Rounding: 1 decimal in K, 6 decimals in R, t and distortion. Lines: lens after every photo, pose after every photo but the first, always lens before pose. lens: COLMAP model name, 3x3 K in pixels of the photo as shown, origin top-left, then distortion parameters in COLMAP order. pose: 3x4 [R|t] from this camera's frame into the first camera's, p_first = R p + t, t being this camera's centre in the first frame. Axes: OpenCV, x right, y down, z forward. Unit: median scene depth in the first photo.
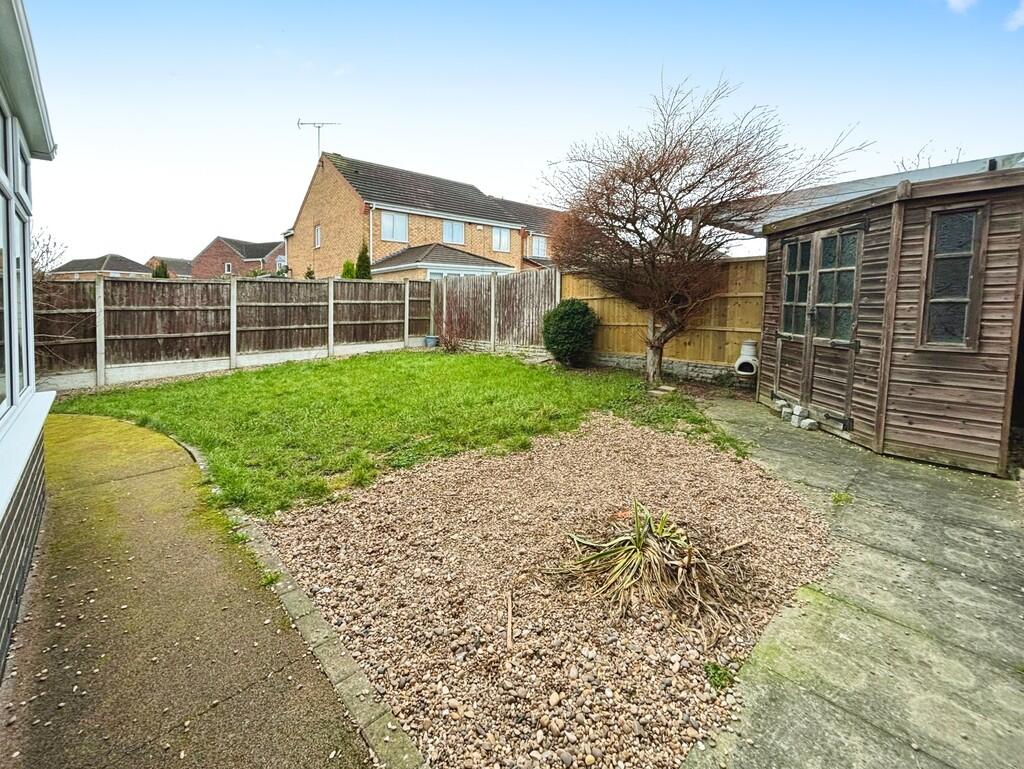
lens RADIAL K [[409.5, 0, 514.9], [0, 409.5, 385.0], [0, 0, 1]] dist [0.000655, 0.000040]
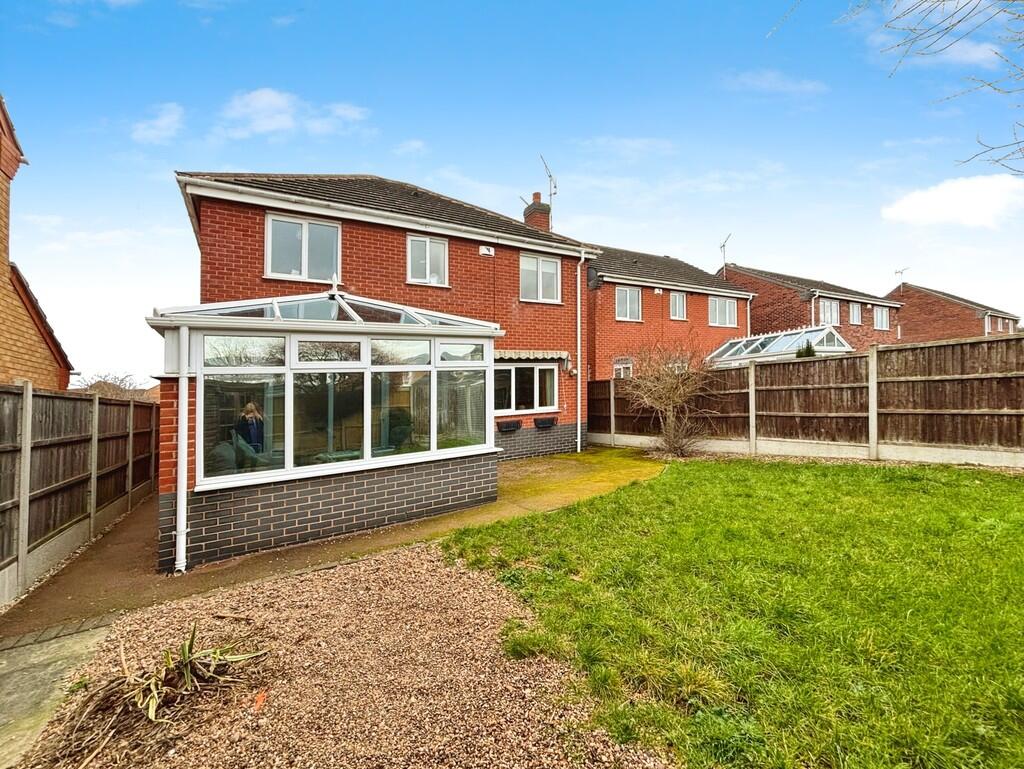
lens RADIAL K [[409.5, 0, 515.2], [0, 409.5, 385.4], [0, 0, 1]] dist [0.000655, 0.000040]
pose [[-0.176391, -0.019582, -0.984125, 0.241071], [-0.156330, 0.987669, 0.008367, -0.087443], [0.971827, 0.155324, -0.177277, 0.477960]]
